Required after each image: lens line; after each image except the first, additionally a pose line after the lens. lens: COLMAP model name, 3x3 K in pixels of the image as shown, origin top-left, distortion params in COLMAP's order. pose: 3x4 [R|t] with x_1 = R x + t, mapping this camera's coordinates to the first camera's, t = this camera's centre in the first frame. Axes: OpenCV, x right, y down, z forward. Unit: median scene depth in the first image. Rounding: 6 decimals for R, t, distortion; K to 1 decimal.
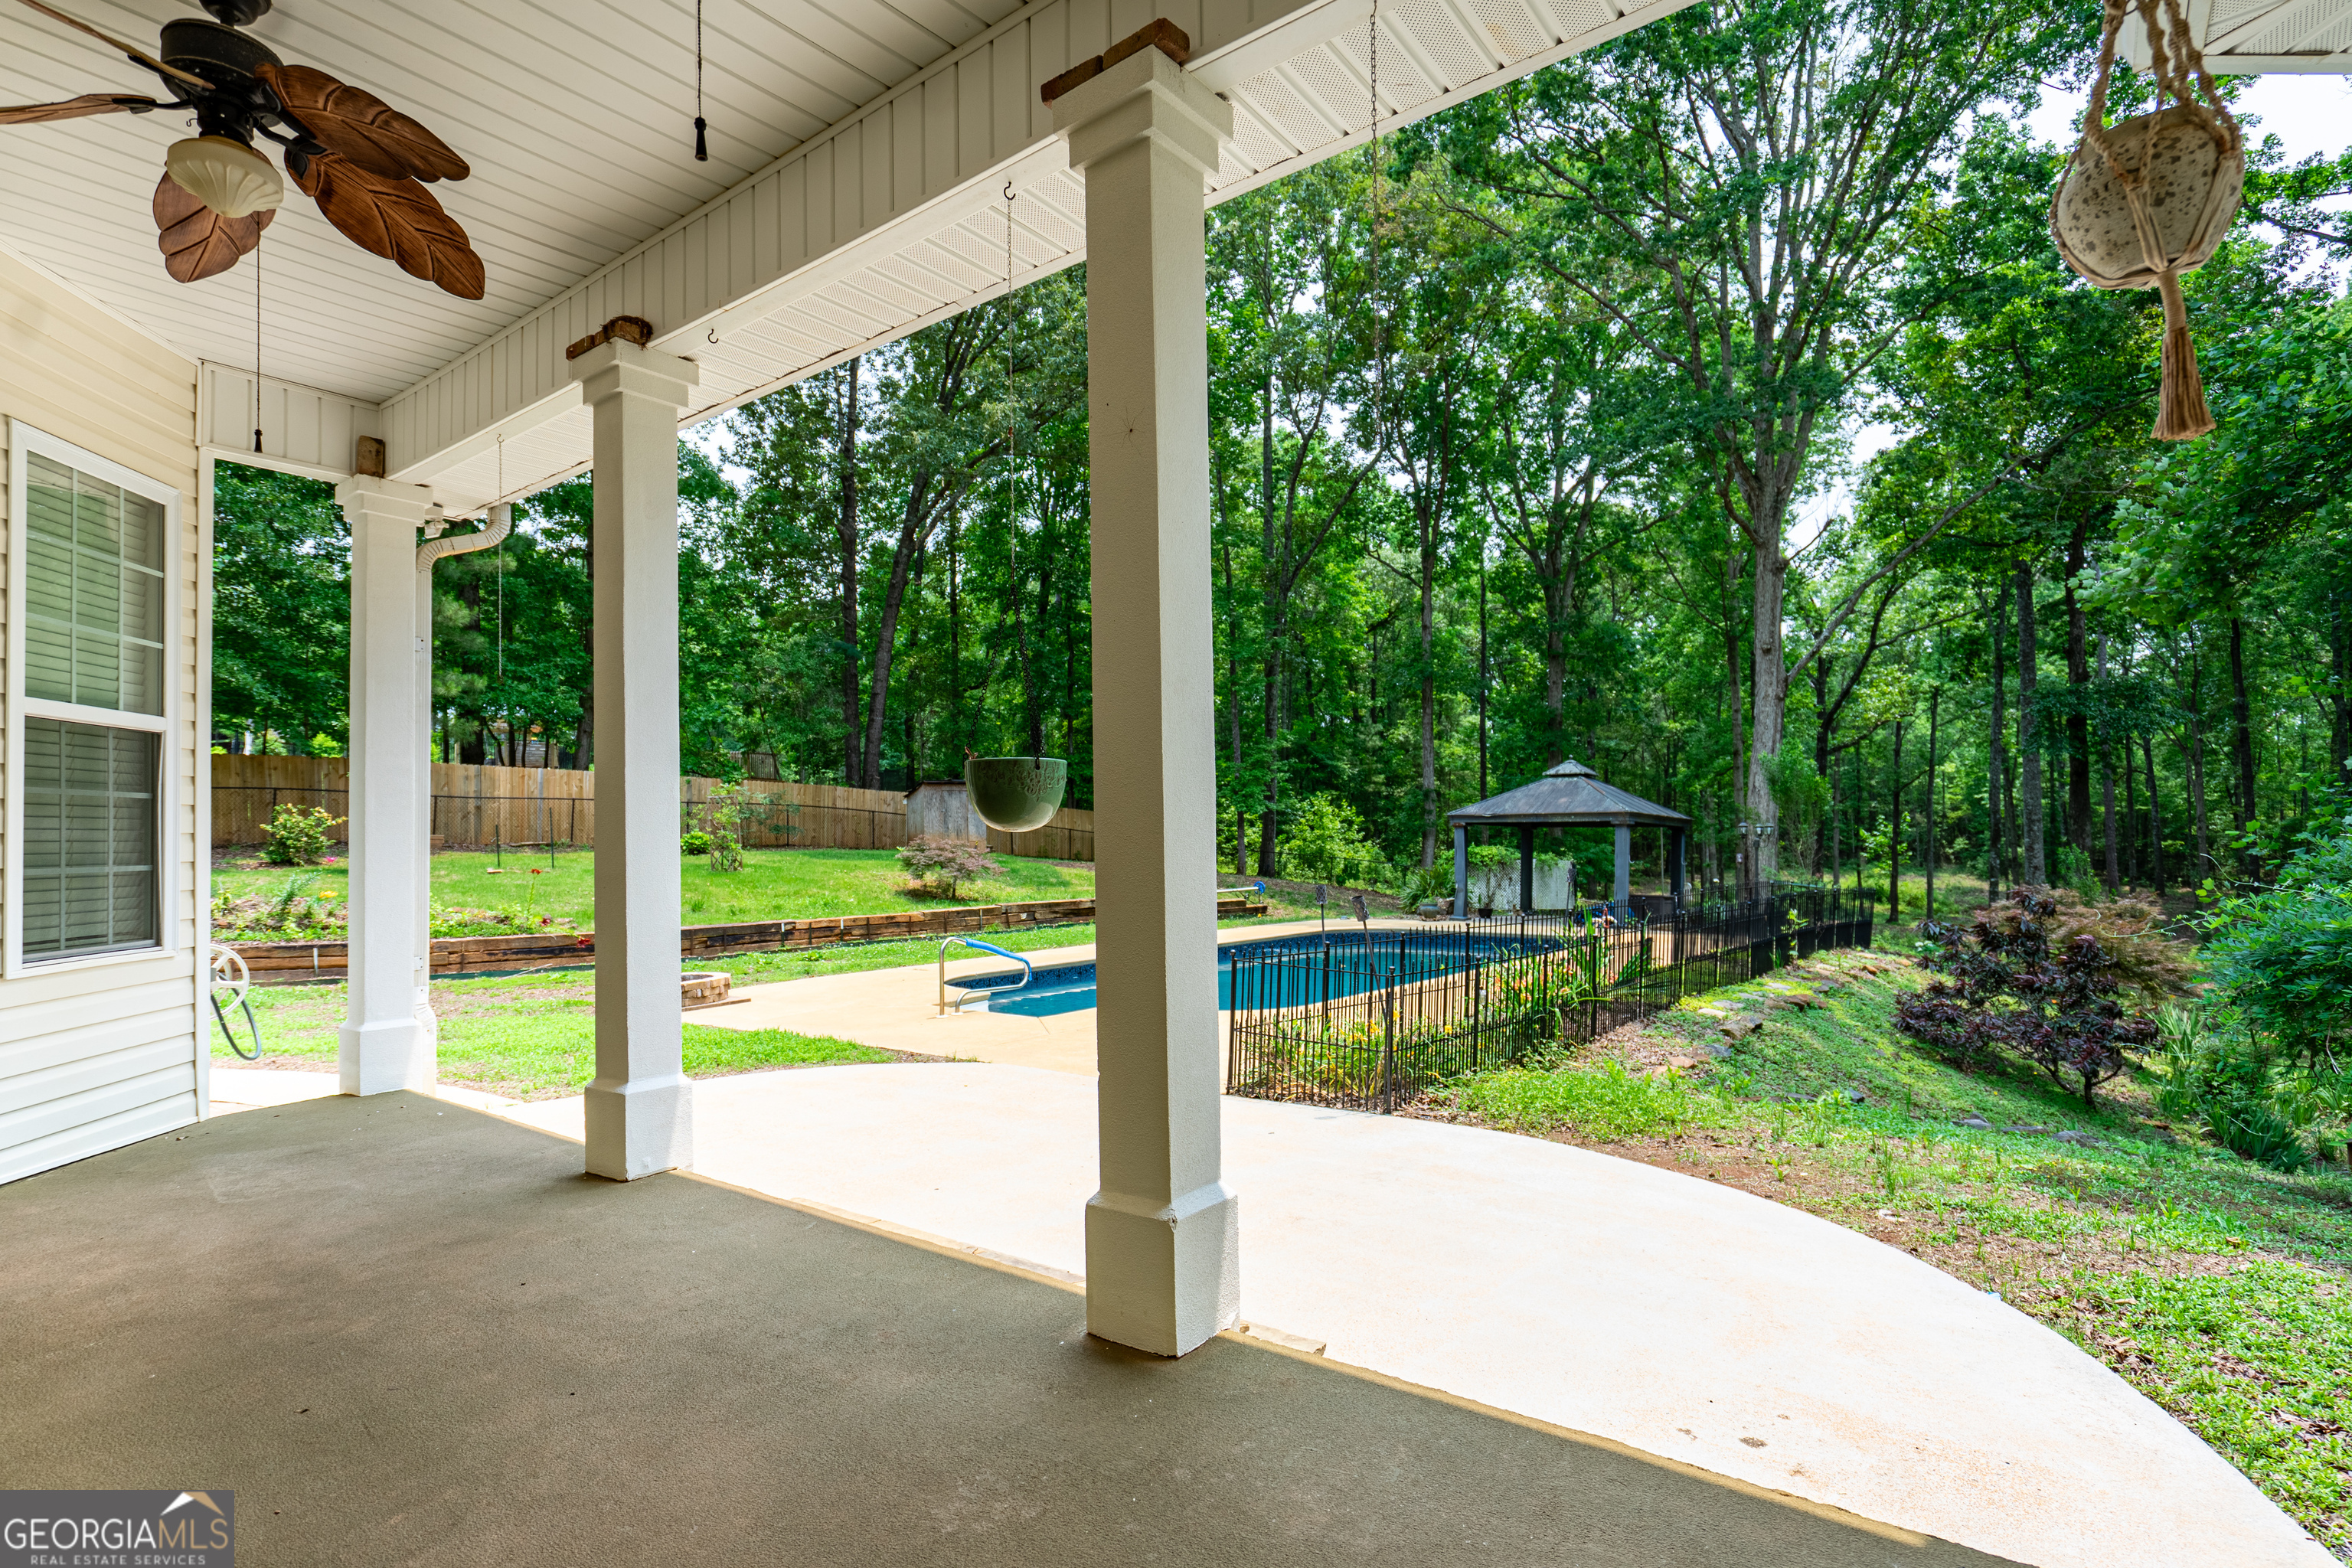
lens RADIAL K [[1183.2, 0, 1176.0], [0, 1183.2, 784.0], [0, 0, 1]] dist [-0.002217, -0.000194]
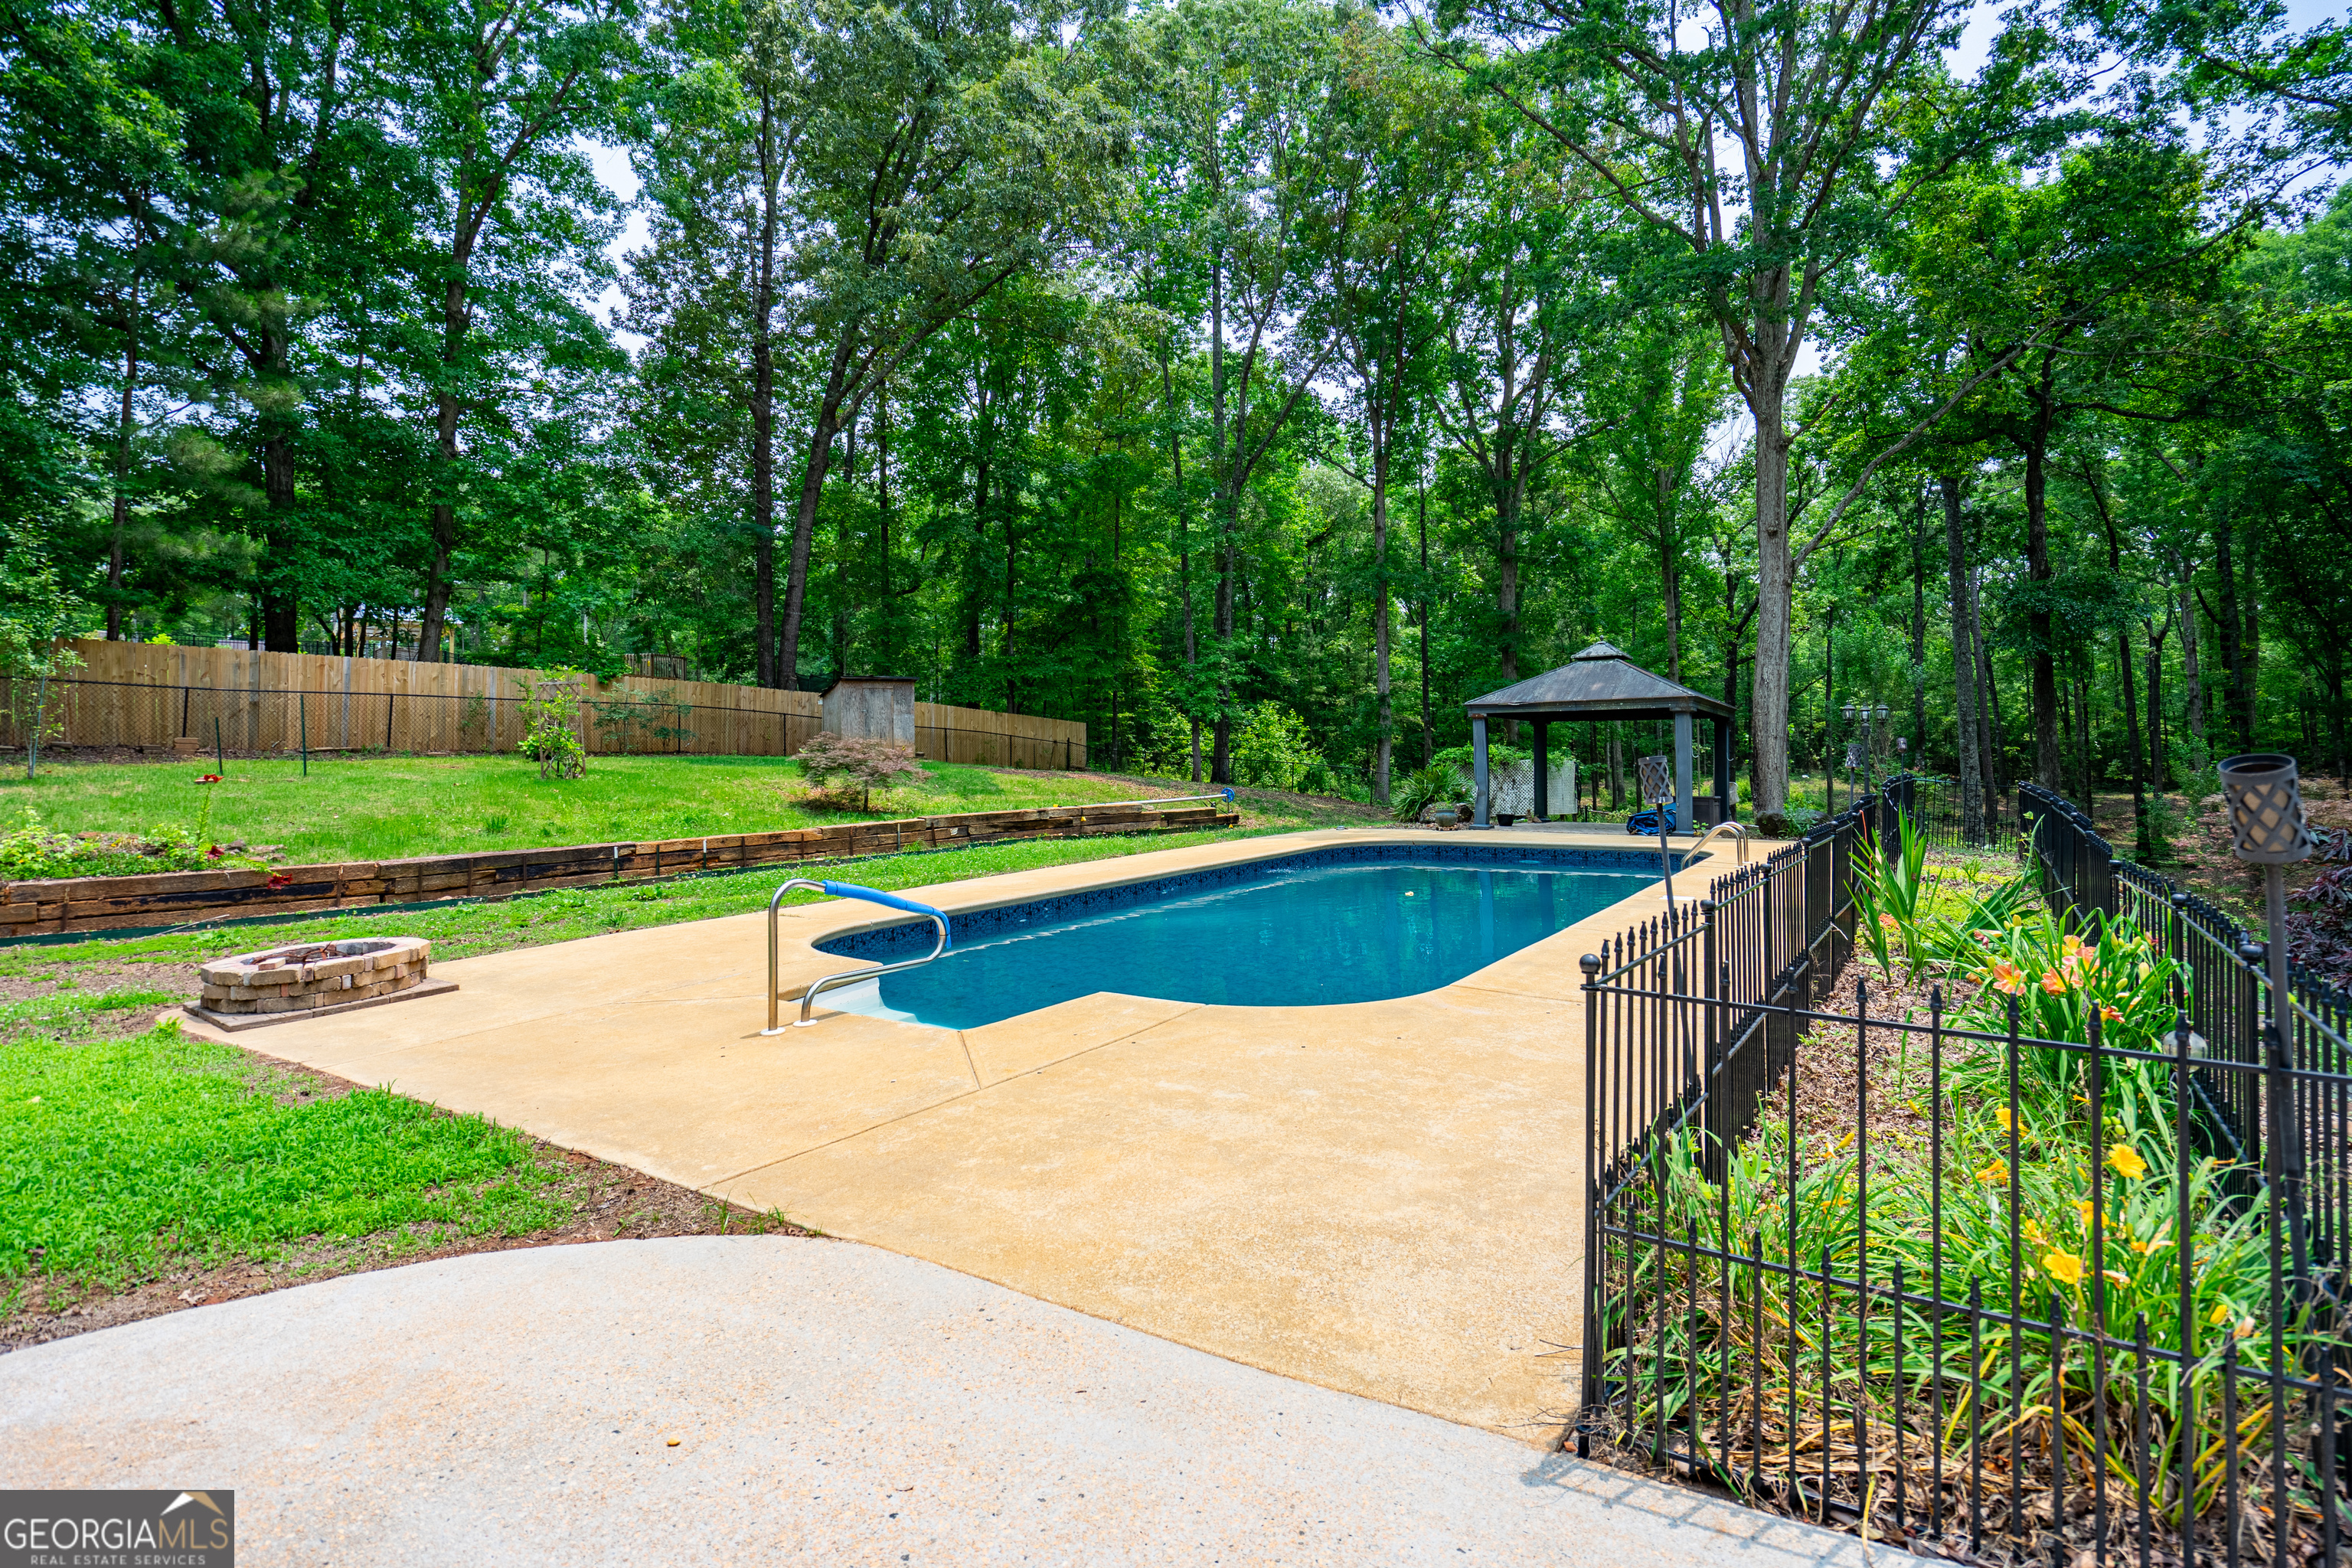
lens RADIAL K [[1071.4, 0, 1230.8], [0, 1071.4, 723.0], [0, 0, 1]] dist [-0.014749, 0.000737]
pose [[0.993576, -0.004201, 0.113093, -0.017686], [0.002395, 0.999868, 0.016101, 0.019596], [-0.113145, -0.015726, 0.993454, 0.189207]]
